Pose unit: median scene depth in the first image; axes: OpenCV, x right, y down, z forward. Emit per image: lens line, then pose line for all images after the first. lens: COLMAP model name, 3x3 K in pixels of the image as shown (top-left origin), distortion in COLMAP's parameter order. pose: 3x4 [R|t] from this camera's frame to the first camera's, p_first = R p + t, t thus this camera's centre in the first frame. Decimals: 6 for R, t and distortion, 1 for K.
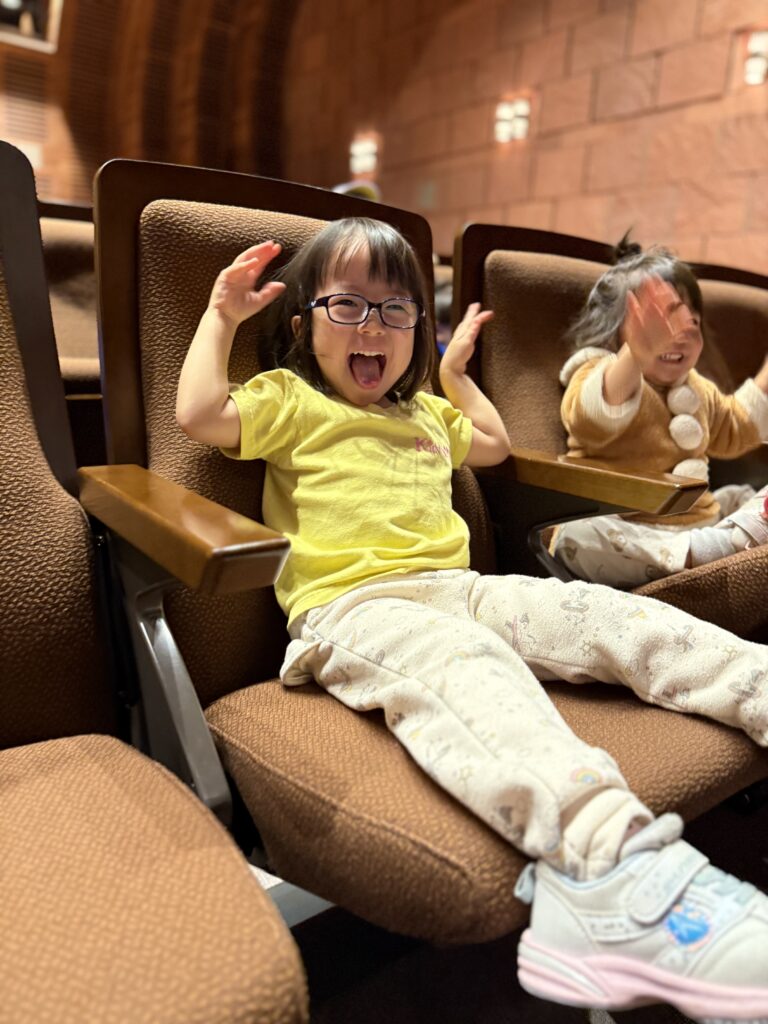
lens RADIAL K [[729.9, 0, 386.8], [0, 729.9, 517.0], [0, 0, 1]] dist [0.006420, -0.016553]
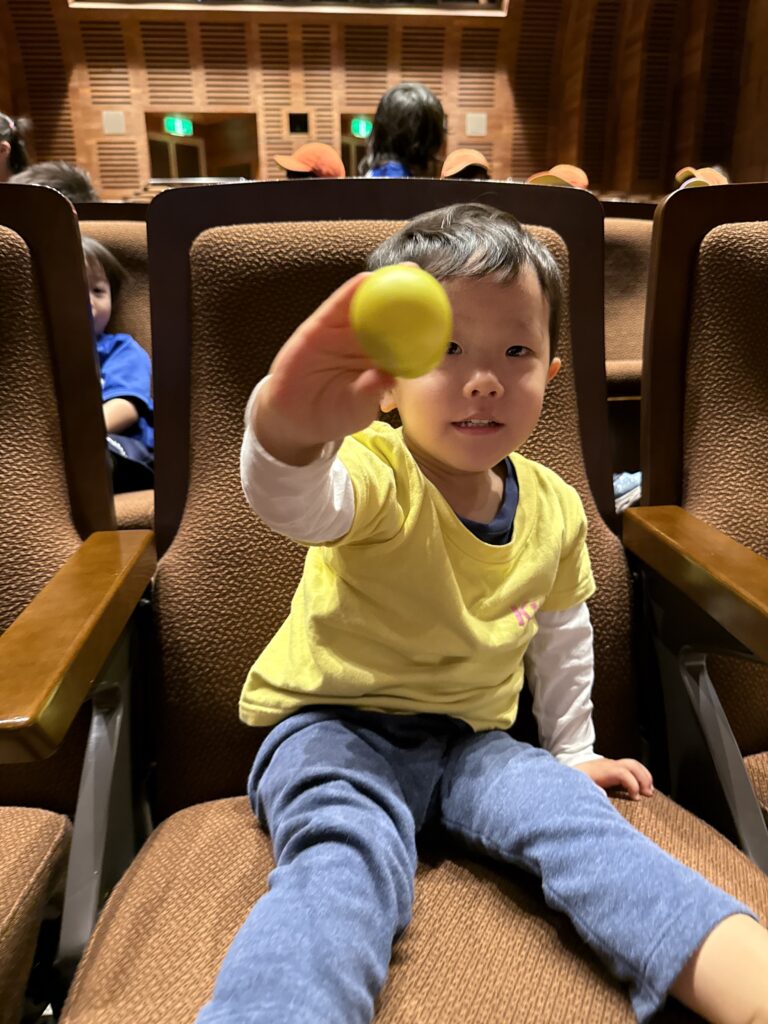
lens RADIAL K [[729.9, 0, 379.5], [0, 729.9, 507.3], [0, 0, 1]] dist [0.006420, -0.016553]
pose [[0.853331, 0.098035, -0.512069, -0.174577], [-0.070068, 0.994816, 0.073693, -0.111141], [0.516639, -0.027005, 0.855777, -0.057513]]
